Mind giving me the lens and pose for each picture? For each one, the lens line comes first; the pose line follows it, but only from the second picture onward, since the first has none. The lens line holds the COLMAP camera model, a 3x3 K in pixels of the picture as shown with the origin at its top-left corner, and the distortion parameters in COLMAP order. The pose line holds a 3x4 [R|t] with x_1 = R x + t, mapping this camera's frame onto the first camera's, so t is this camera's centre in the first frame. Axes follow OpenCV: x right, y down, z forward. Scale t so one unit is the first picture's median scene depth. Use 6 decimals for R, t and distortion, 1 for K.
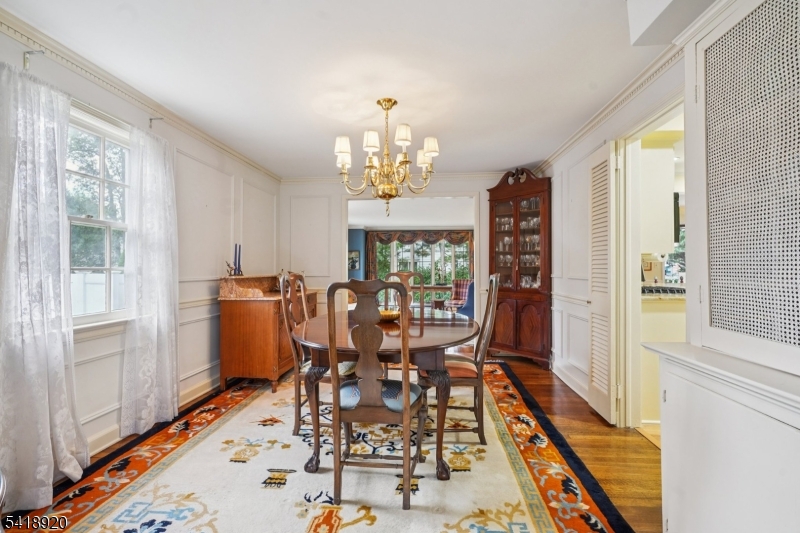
lens RADIAL K [[370.0, 0, 398.4], [0, 370.0, 268.1], [0, 0, 1]] dist [-0.004705, 0.000012]
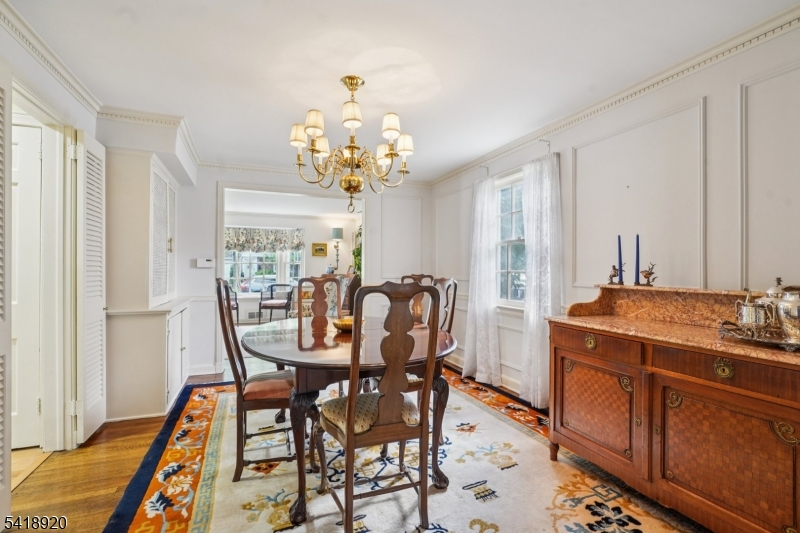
lens RADIAL K [[370.0, 0, 397.6], [0, 370.0, 268.8], [0, 0, 1]] dist [-0.004705, 0.000012]
pose [[-0.891510, -0.000539, -0.453000, 0.294212], [-0.000178, 1.000000, -0.000840, -0.009047], [0.453001, -0.000669, -0.891510, 2.006277]]
